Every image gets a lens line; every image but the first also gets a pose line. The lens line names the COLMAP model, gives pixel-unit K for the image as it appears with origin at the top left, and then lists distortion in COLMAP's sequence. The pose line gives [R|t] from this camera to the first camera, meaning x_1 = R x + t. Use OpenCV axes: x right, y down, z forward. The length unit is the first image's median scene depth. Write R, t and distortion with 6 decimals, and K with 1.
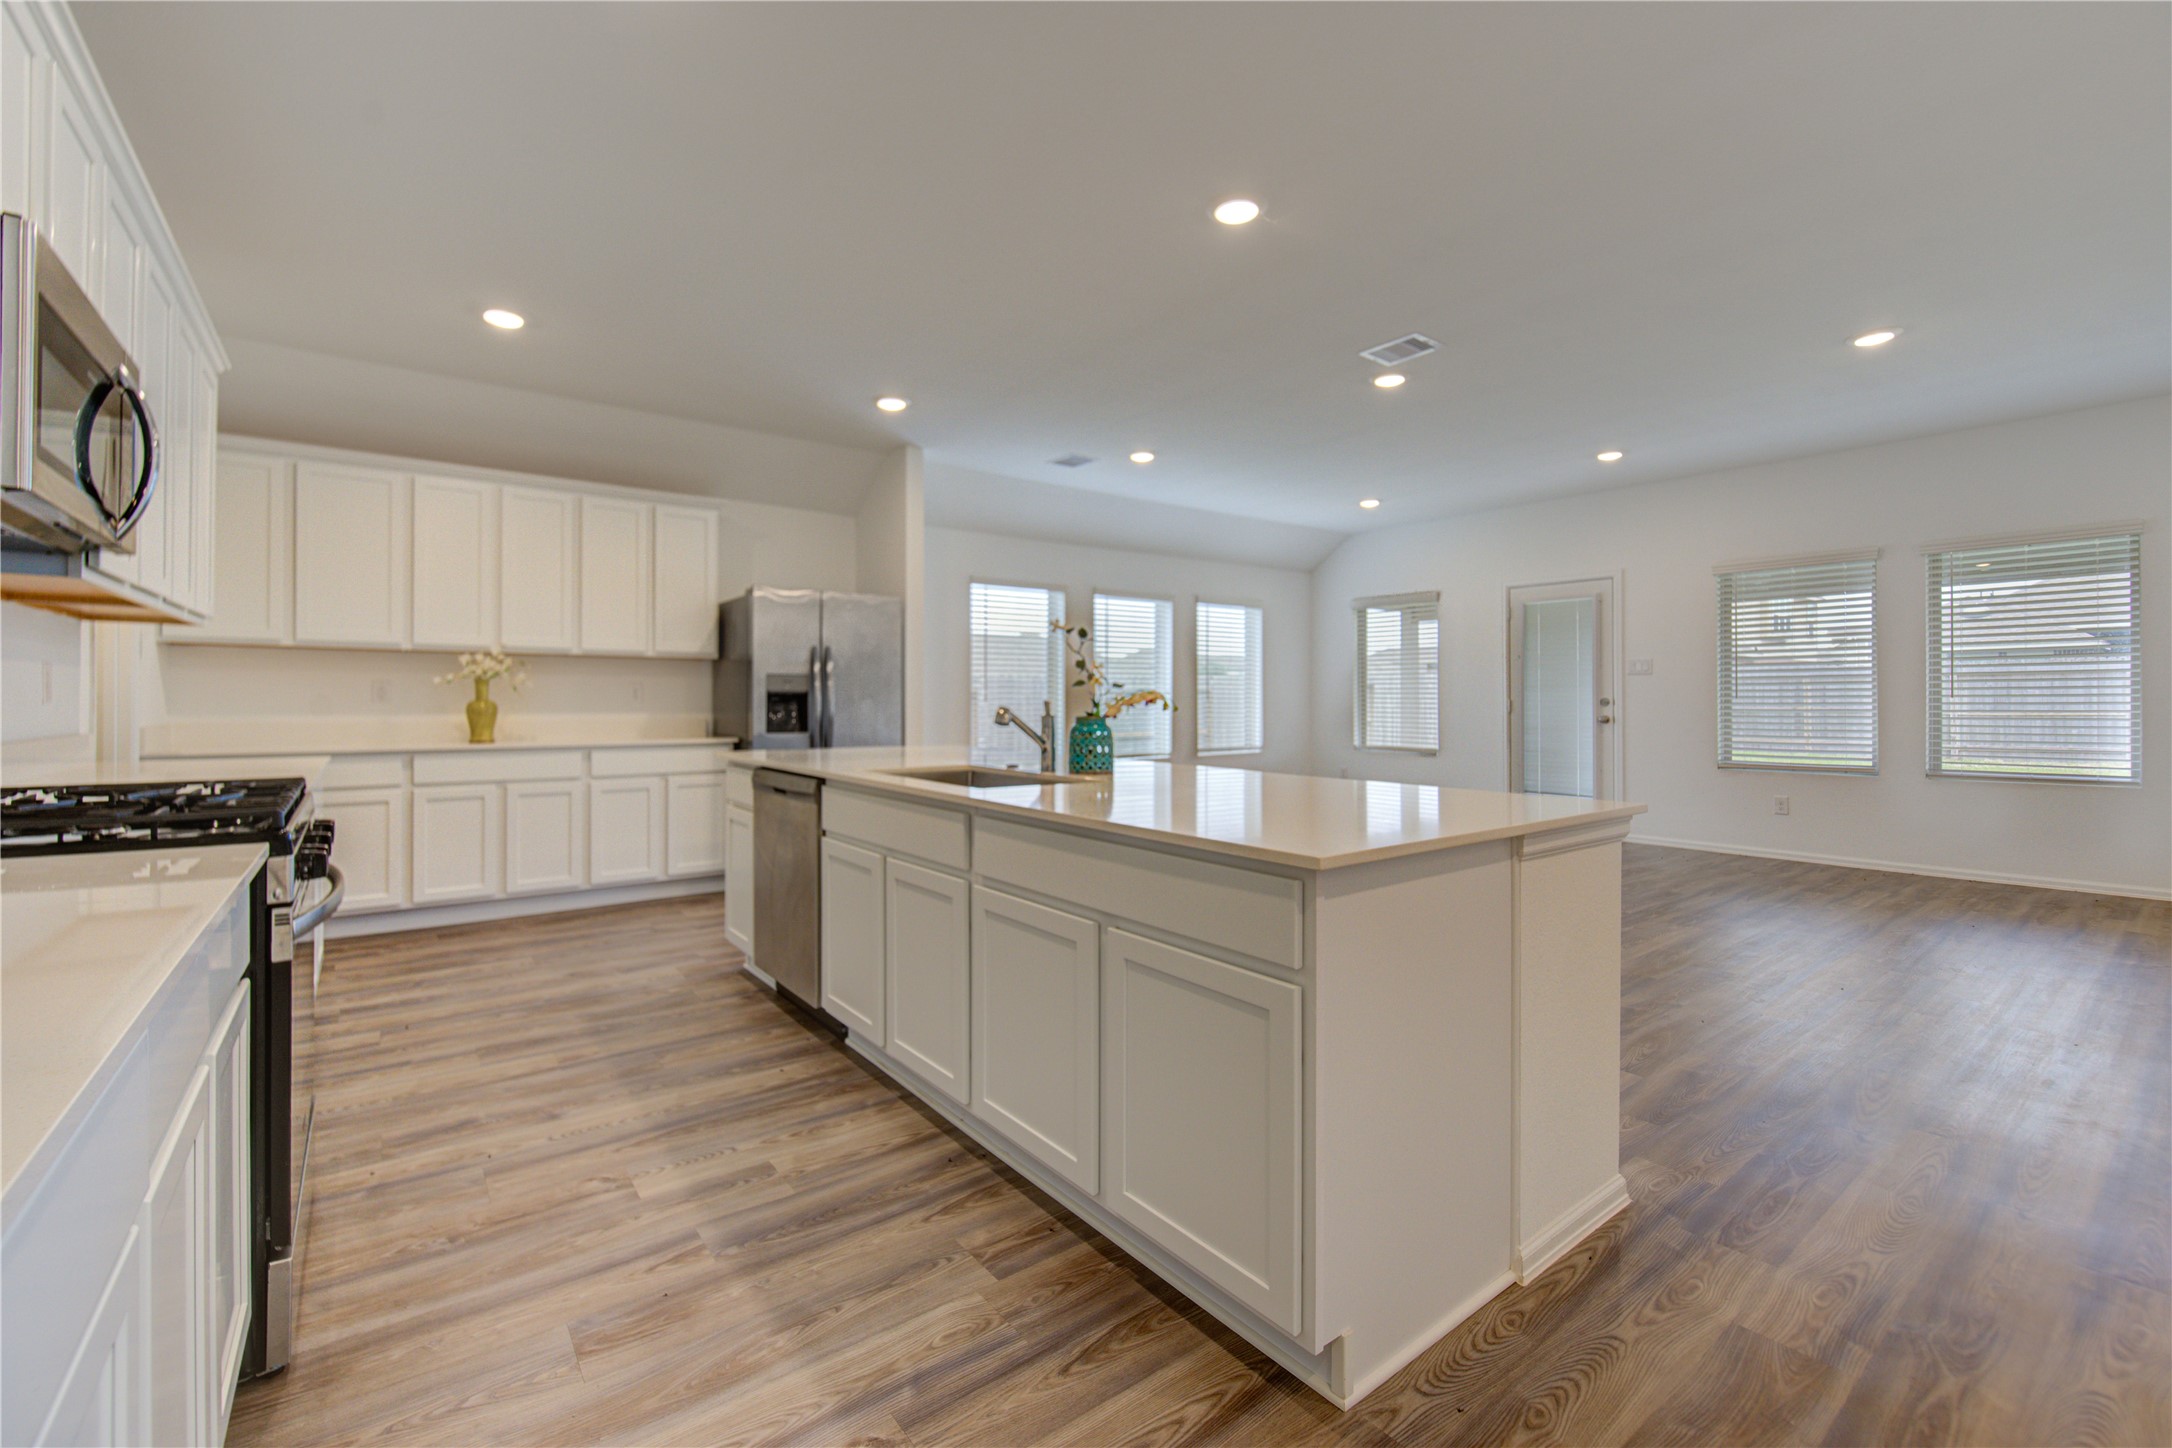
lens RADIAL K [[900.2, 0, 1061.9], [0, 900.2, 697.8], [0, 0, 1]] dist [-0.007656, -0.000074]
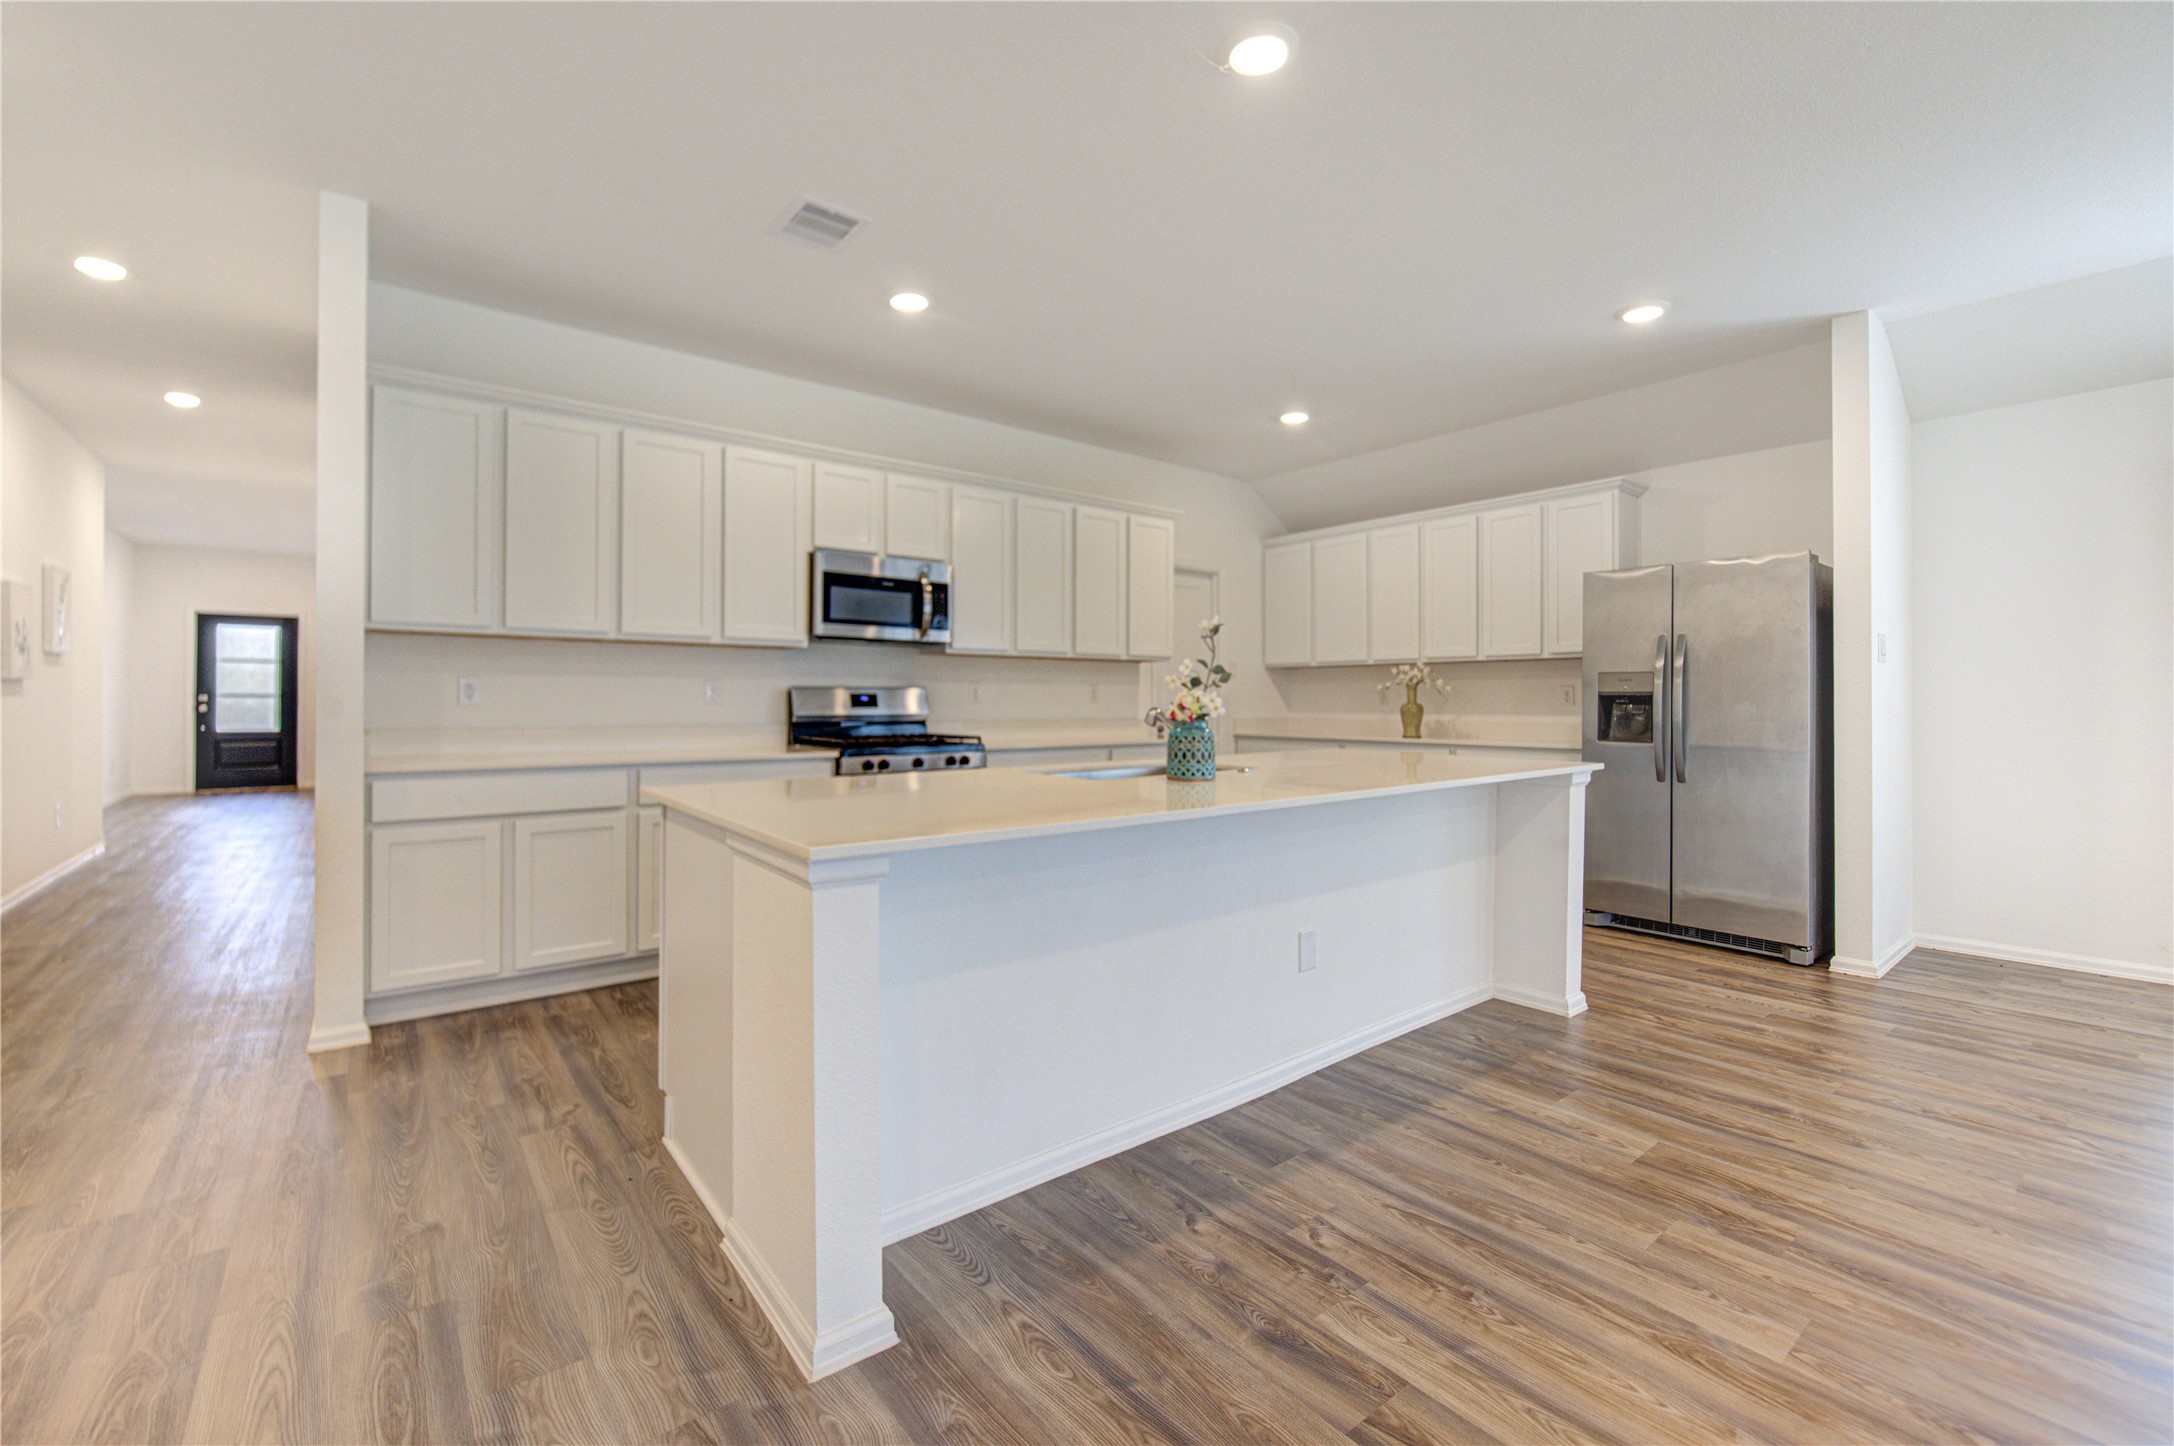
lens RADIAL K [[900.1, 0, 1062.9], [0, 900.1, 698.8], [0, 0, 1]] dist [-0.012945, -0.000280]
pose [[0.023350, -0.003167, -0.999722, 0.469323], [-0.000289, 0.999995, -0.003174, 0.001248], [0.999727, 0.000363, 0.023349, 0.406146]]
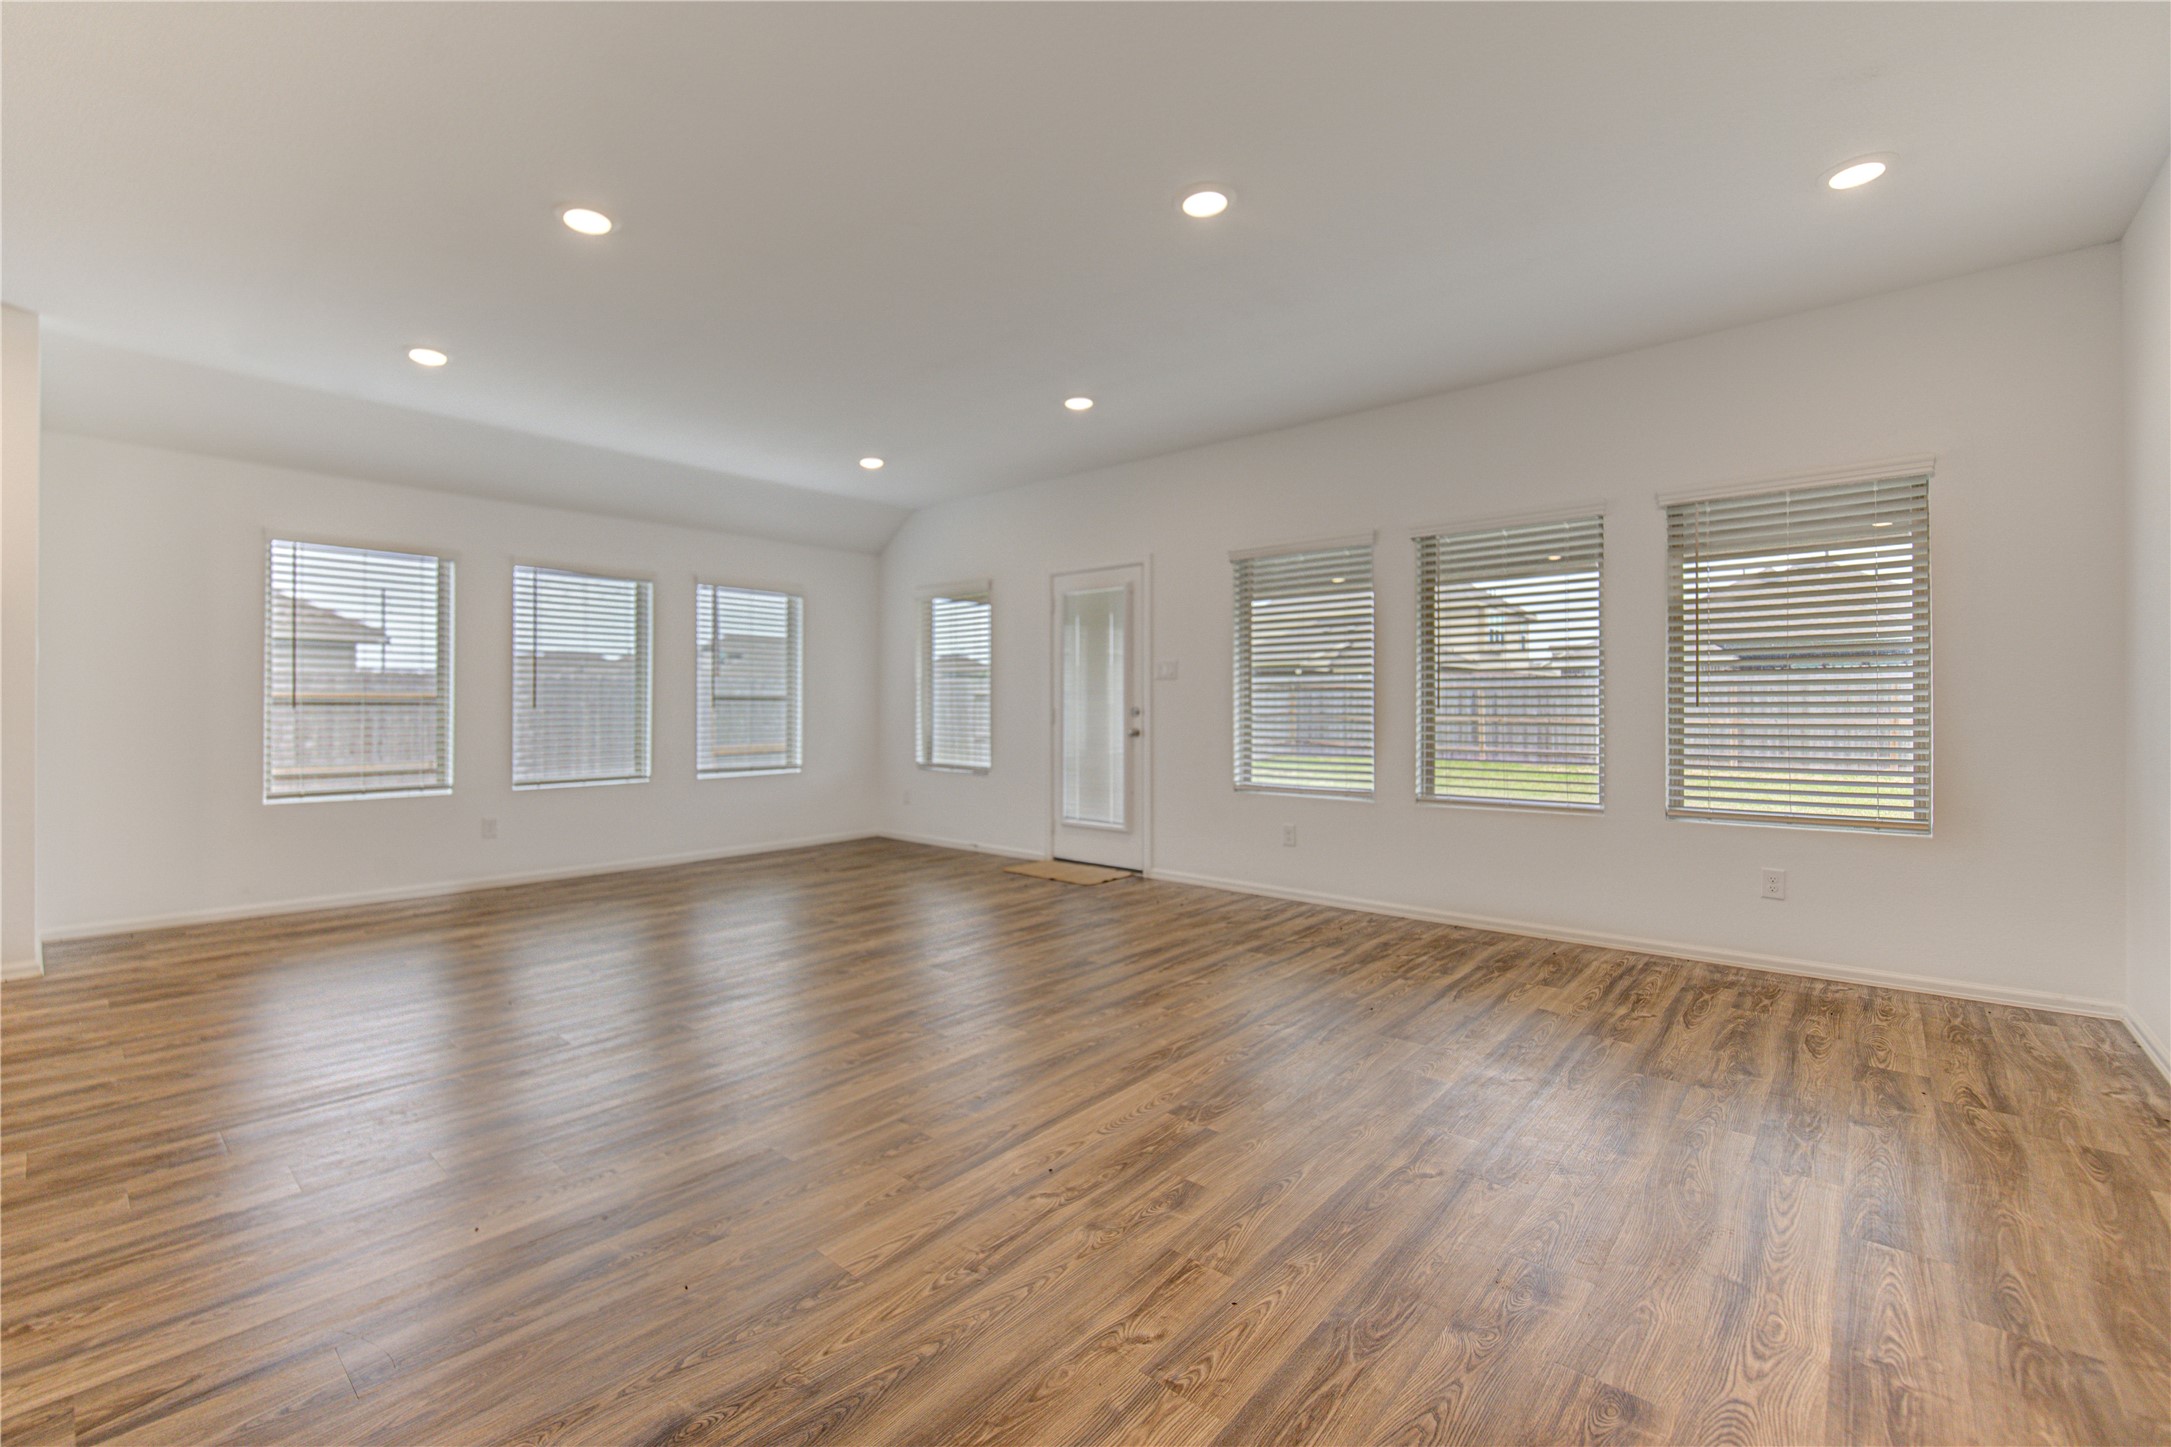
lens RADIAL K [[928.4, 0, 1065.7], [0, 928.4, 694.1], [0, 0, 1]] dist [0.026264, 0.000009]
pose [[0.979162, 0.009628, 0.202853, 0.434691], [-0.007316, 0.999899, -0.012148, -0.000537], [-0.202949, 0.010411, 0.979134, 0.191226]]
